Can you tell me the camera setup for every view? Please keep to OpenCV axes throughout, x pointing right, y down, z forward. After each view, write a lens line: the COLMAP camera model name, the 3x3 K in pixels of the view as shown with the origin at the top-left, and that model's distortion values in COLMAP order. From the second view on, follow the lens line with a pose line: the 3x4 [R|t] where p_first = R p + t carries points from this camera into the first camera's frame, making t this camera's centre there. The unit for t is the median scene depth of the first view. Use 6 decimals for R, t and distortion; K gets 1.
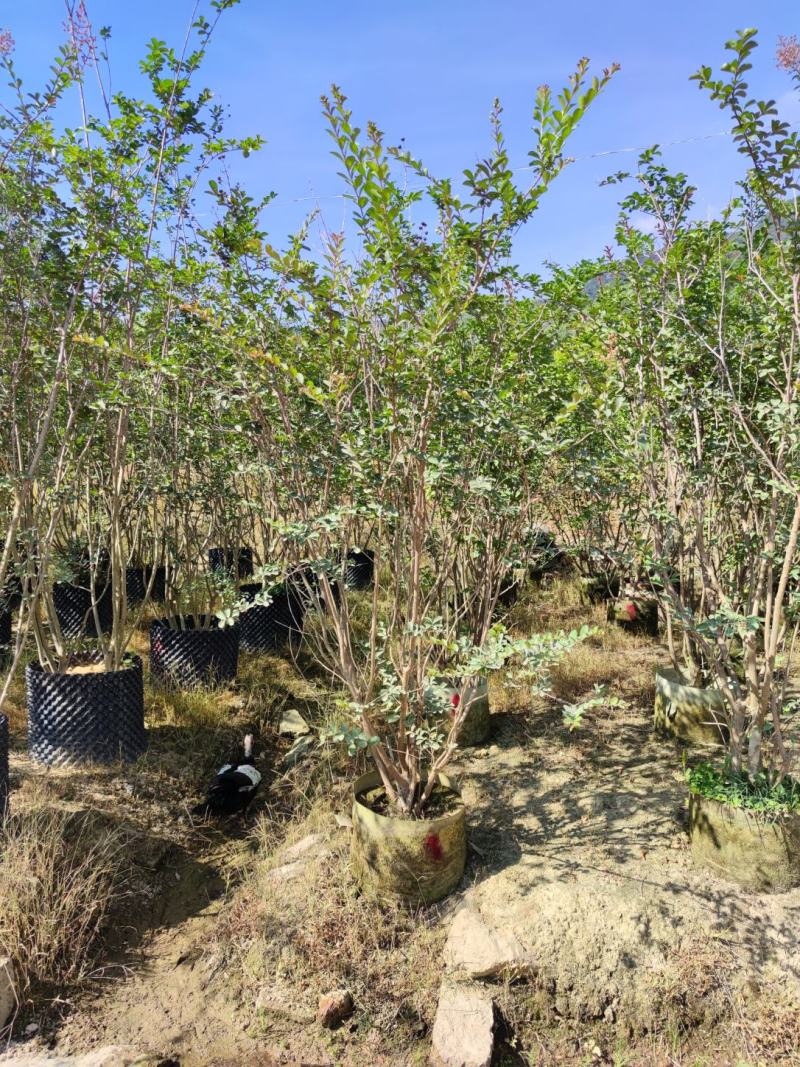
lens RADIAL K [[735.3, 0, 400.5], [0, 735.3, 533.7], [0, 0, 1]] dist [-0.007286, -0.003856]
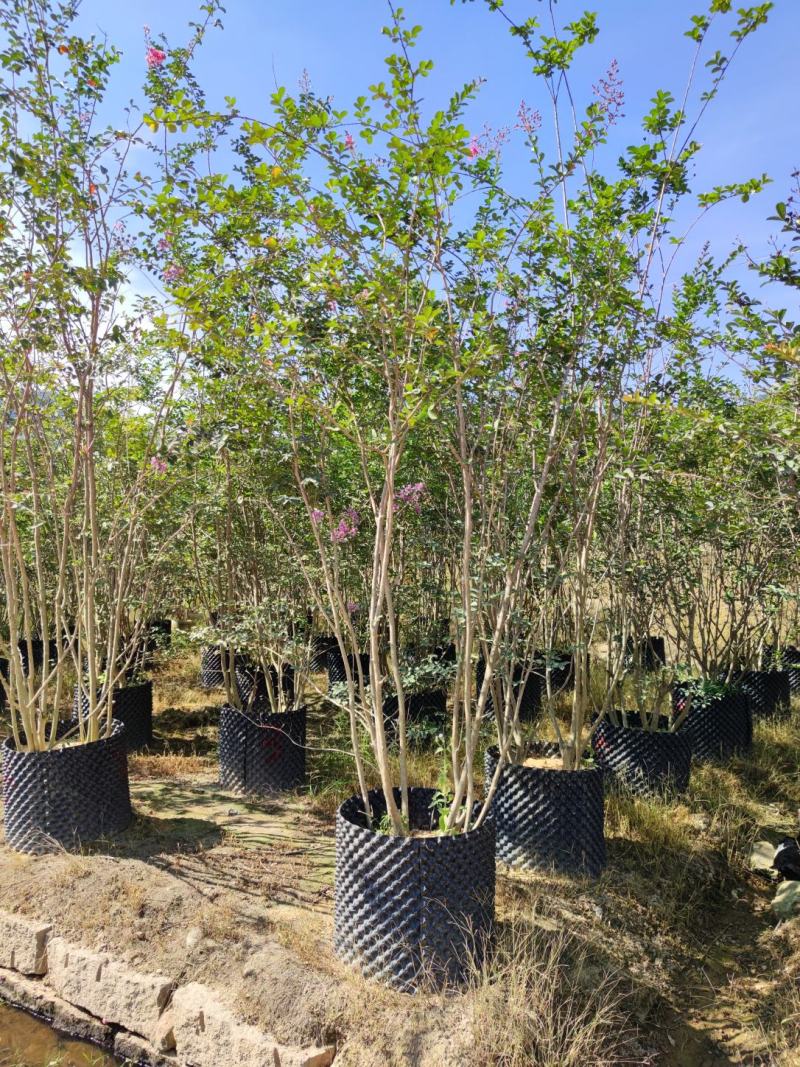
lens RADIAL K [[735.3, 0, 399.1], [0, 735.3, 533.2], [0, 0, 1]] dist [-0.007286, -0.003856]
pose [[0.887649, -0.011756, -0.460371, -0.167564], [-0.042017, 0.993437, -0.106381, 0.001798], [0.458600, 0.113772, 0.881330, 0.064842]]
